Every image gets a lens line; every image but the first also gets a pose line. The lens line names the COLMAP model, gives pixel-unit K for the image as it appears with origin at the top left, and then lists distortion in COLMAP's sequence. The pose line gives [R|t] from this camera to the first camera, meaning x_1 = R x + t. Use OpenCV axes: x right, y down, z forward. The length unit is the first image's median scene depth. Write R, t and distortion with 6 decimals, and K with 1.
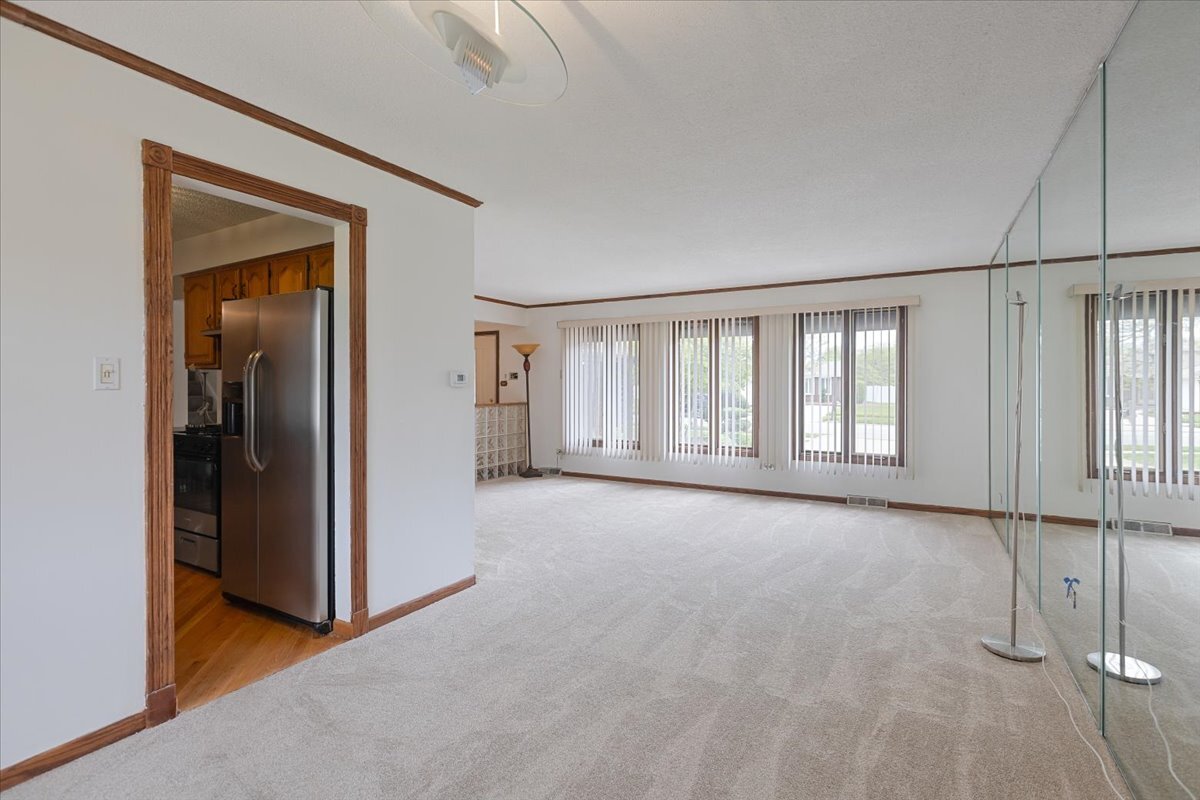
lens RADIAL K [[587.1, 0, 601.4], [0, 587.1, 386.3], [0, 0, 1]] dist [-0.002765, -0.000527]
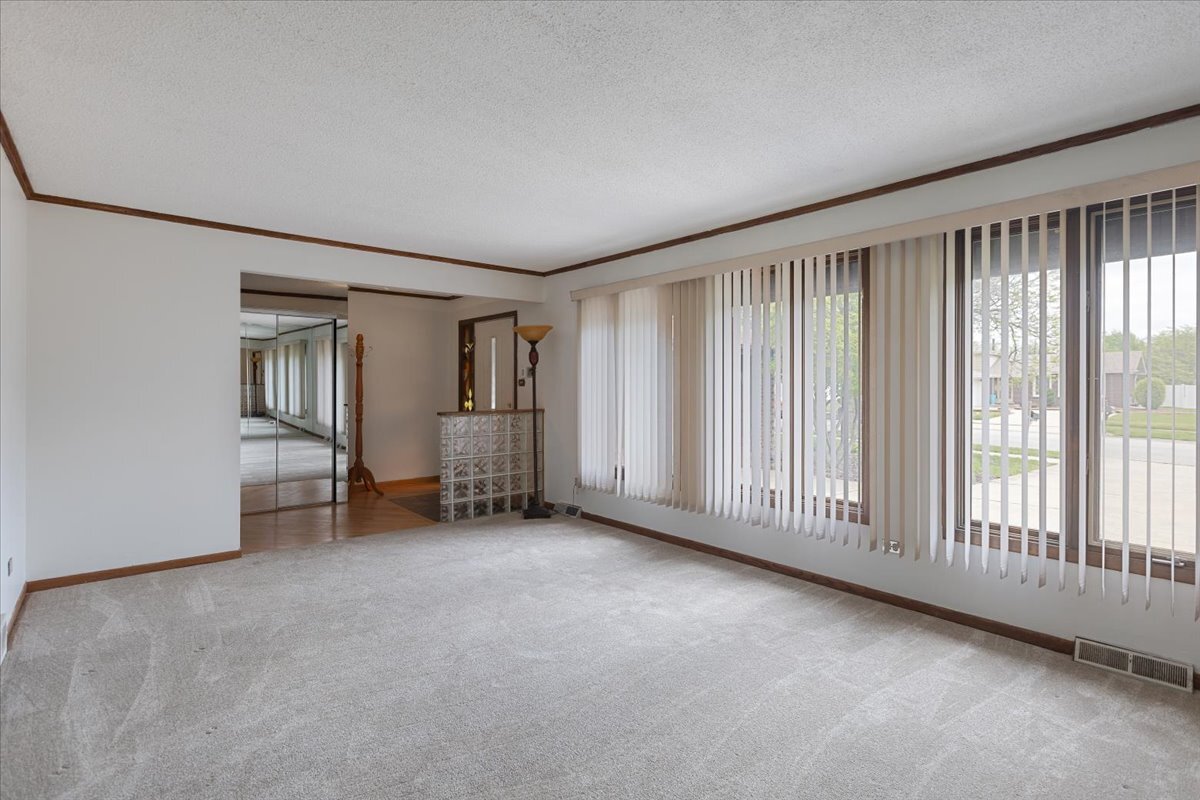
lens RADIAL K [[587.1, 0, 601.4], [0, 587.1, 386.3], [0, 0, 1]] dist [-0.002765, -0.000527]
pose [[0.948393, 0.002252, -0.317090, 0.197420], [-0.004613, 0.999967, -0.006693, 0.004934], [0.317065, 0.007810, 0.948372, 0.420560]]
